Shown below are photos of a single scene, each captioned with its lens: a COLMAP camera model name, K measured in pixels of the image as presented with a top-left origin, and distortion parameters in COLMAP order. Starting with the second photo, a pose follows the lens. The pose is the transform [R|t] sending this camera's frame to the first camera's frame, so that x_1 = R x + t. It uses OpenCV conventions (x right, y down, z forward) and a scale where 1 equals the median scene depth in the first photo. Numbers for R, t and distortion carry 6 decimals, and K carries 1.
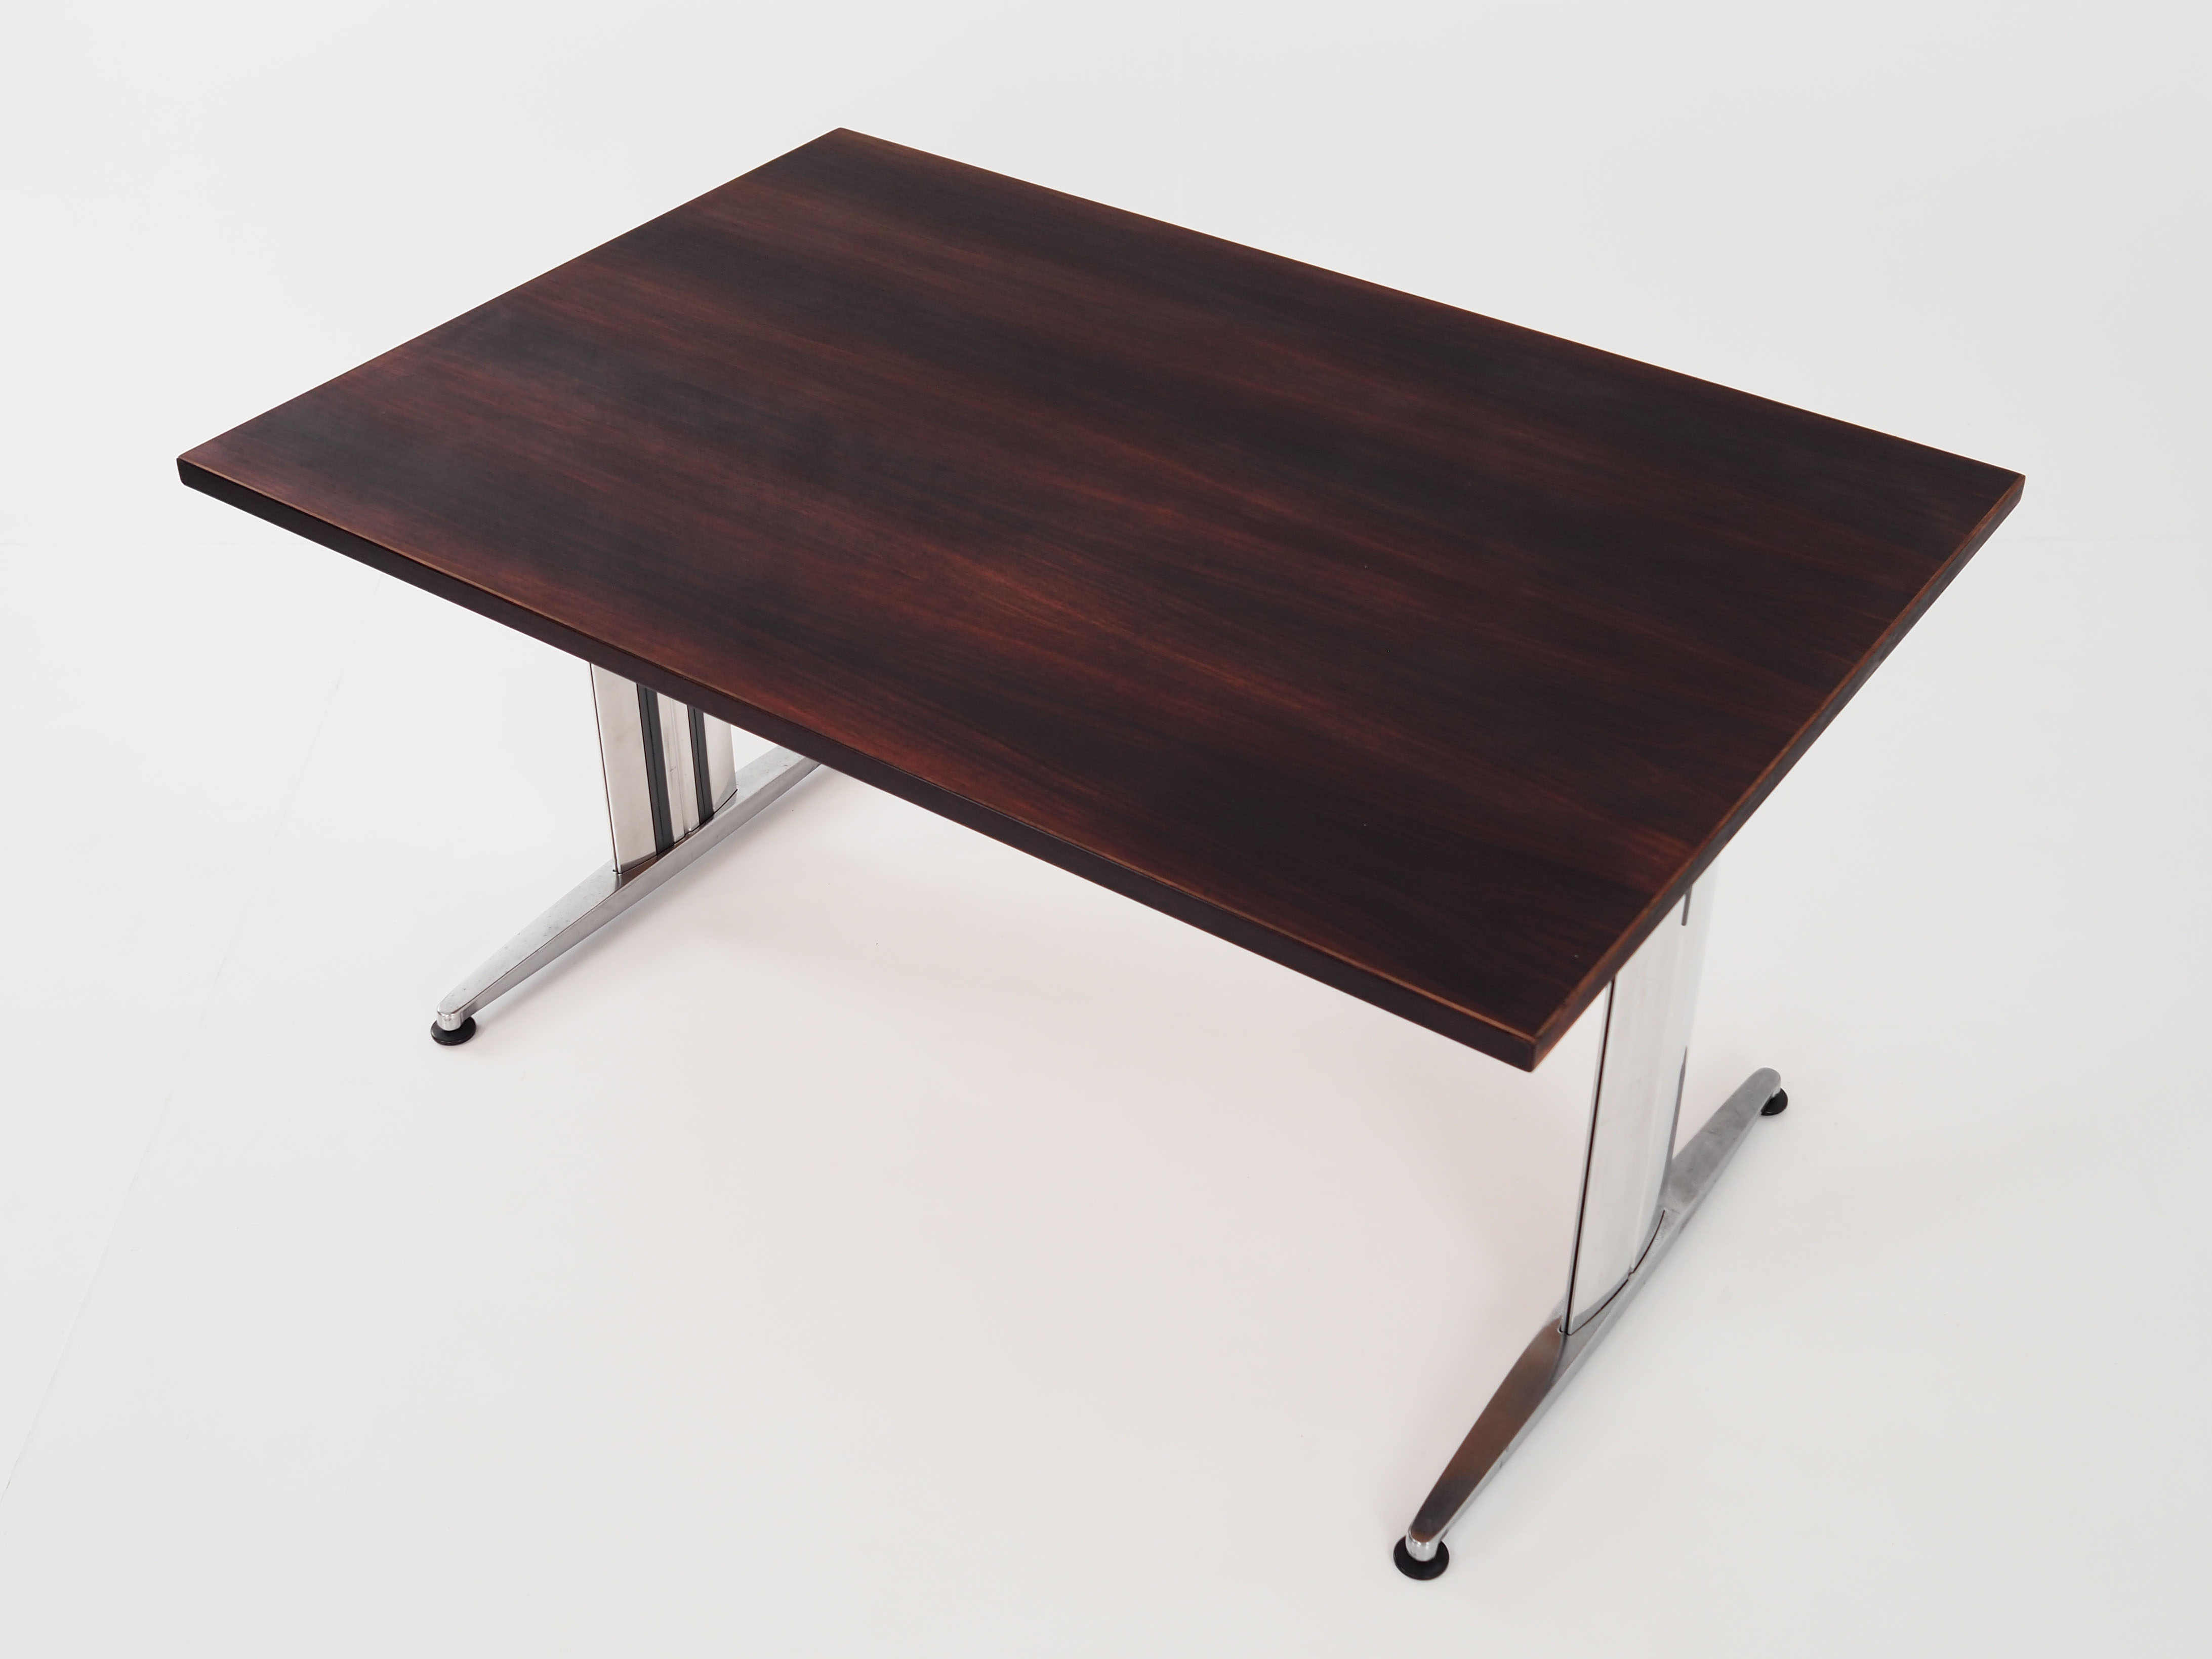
lens RADIAL K [[2571.2, 0, 1111.7], [0, 2571.2, 836.8], [0, 0, 1]] dist [0.007427, 0.000000]
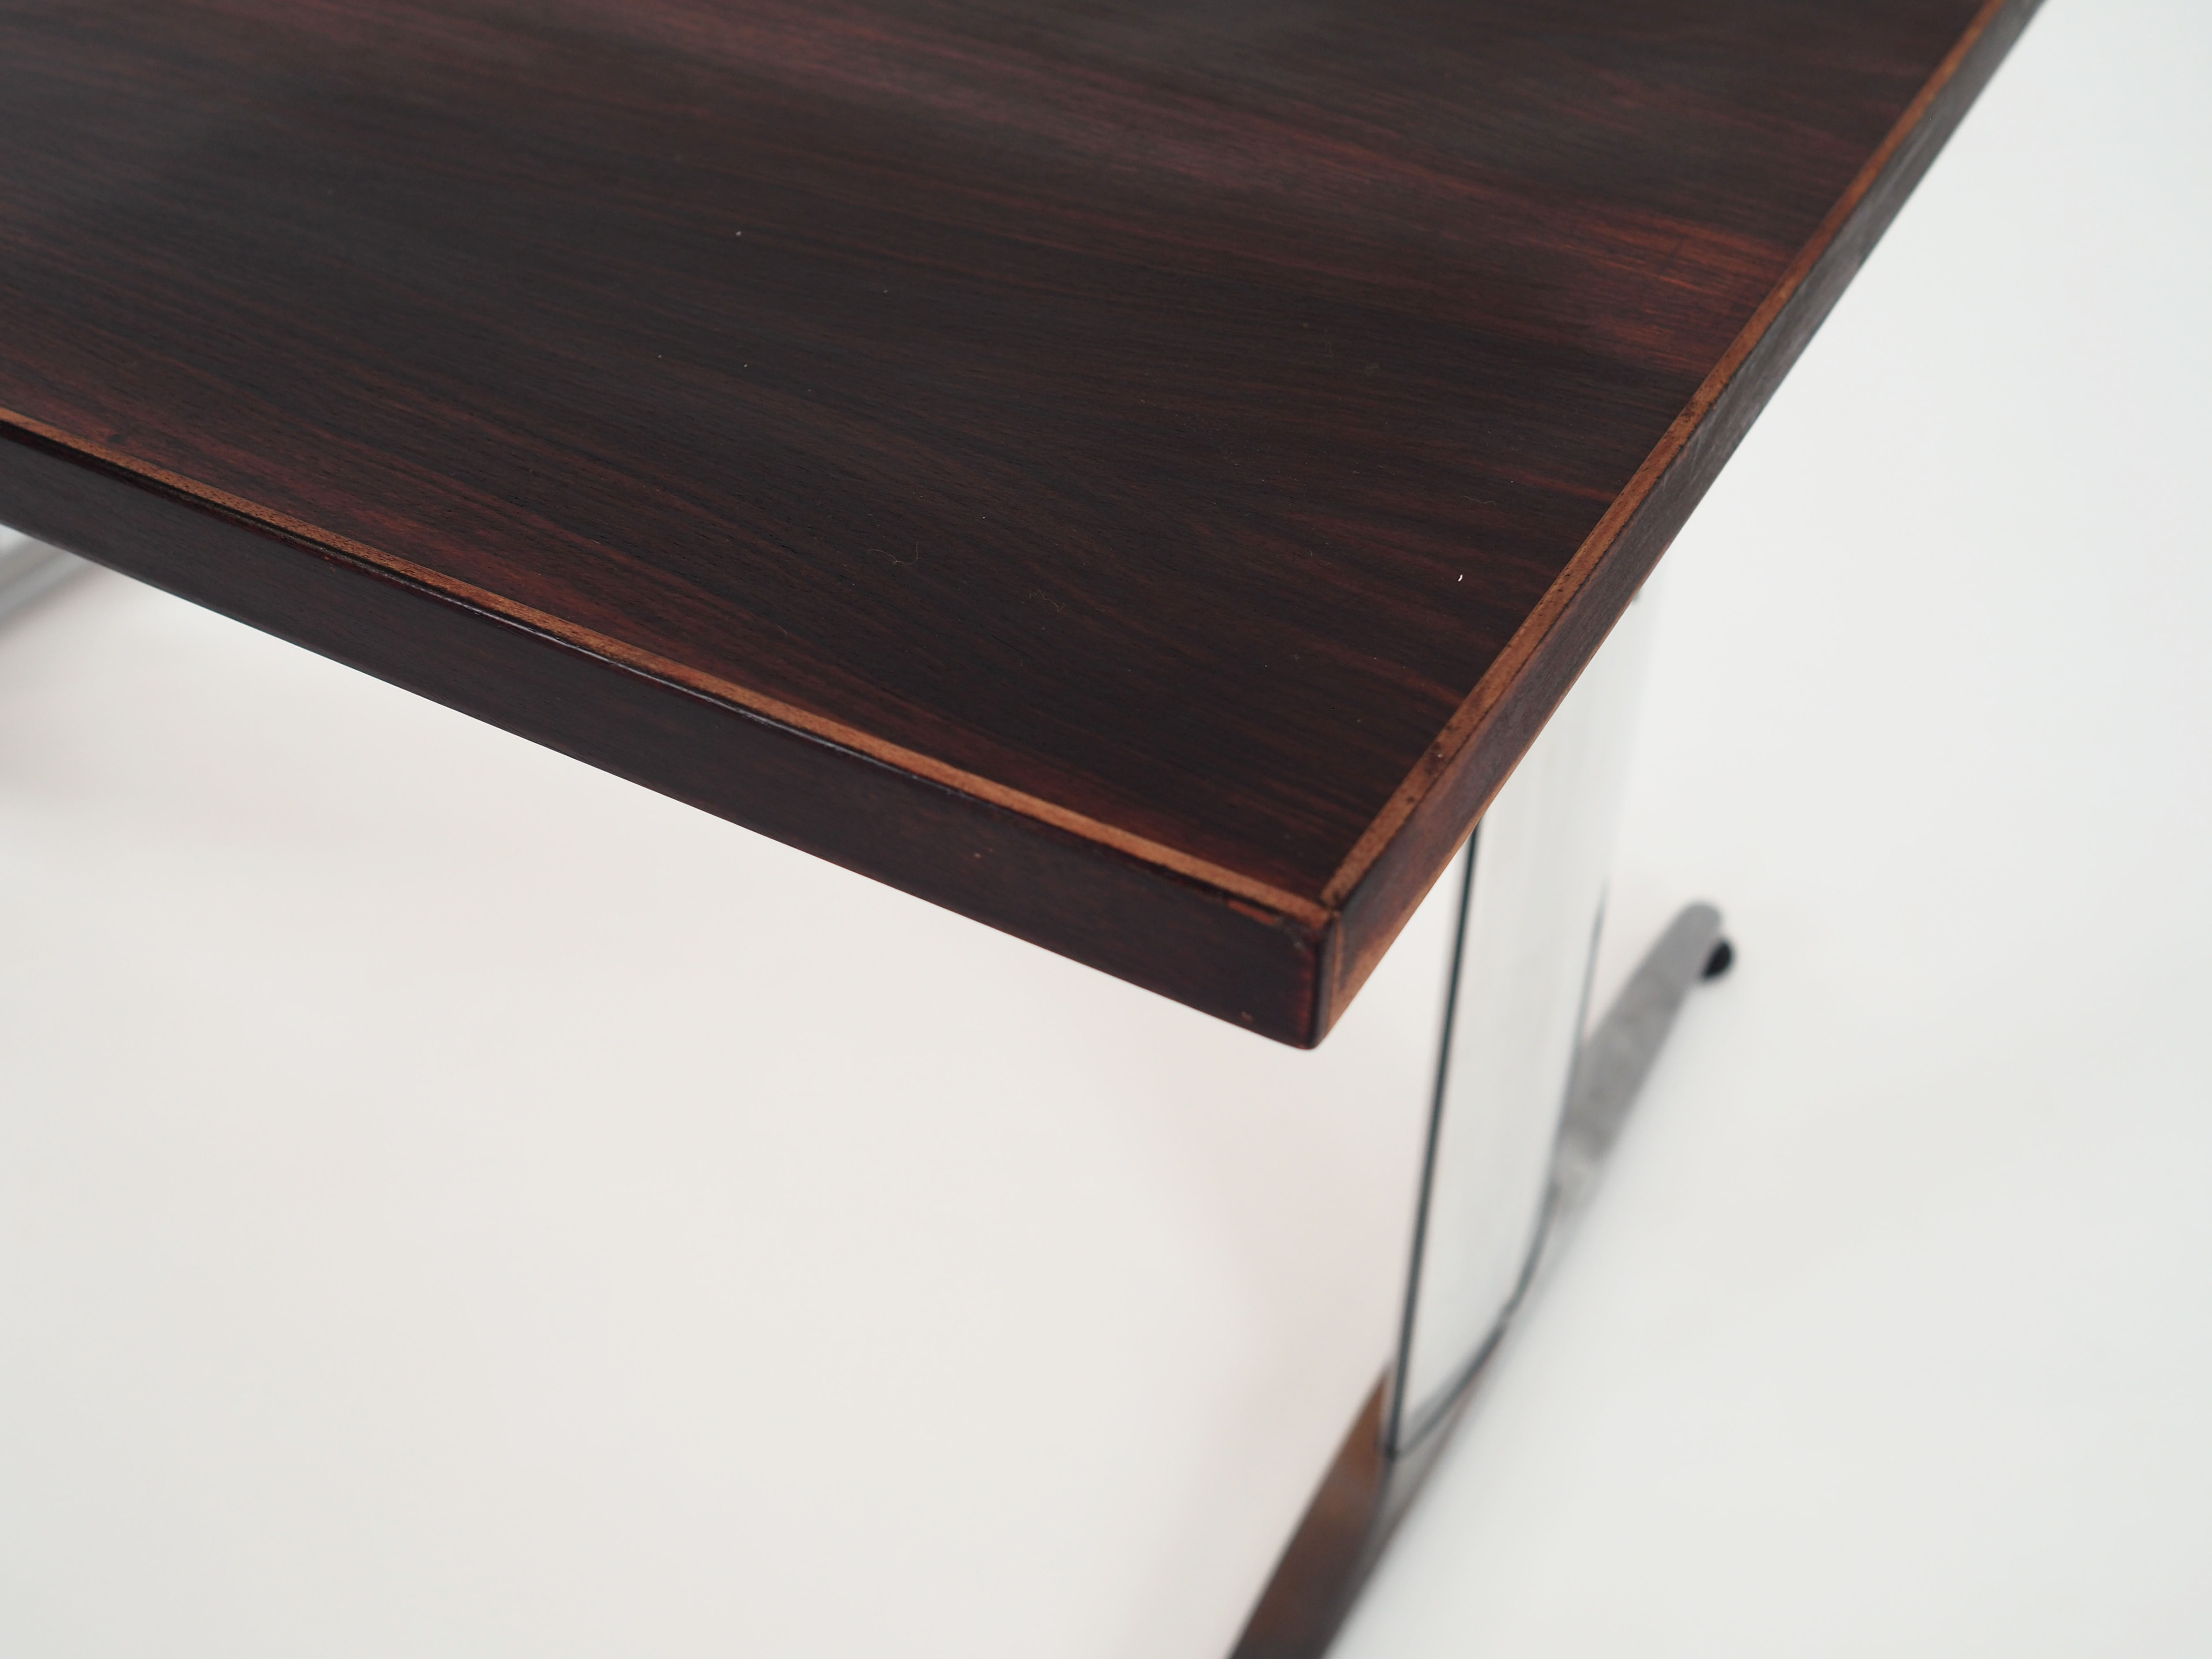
lens RADIAL K [[2570.6, 0, 1106.5], [0, 2570.6, 826.9], [0, 0, 1]] dist [0.007427, 0.000000]
pose [[0.994519, -0.056157, 0.088200, 0.112719], [0.051041, 0.996939, 0.059226, 0.050950], [-0.091256, -0.054400, 0.994341, 0.694895]]
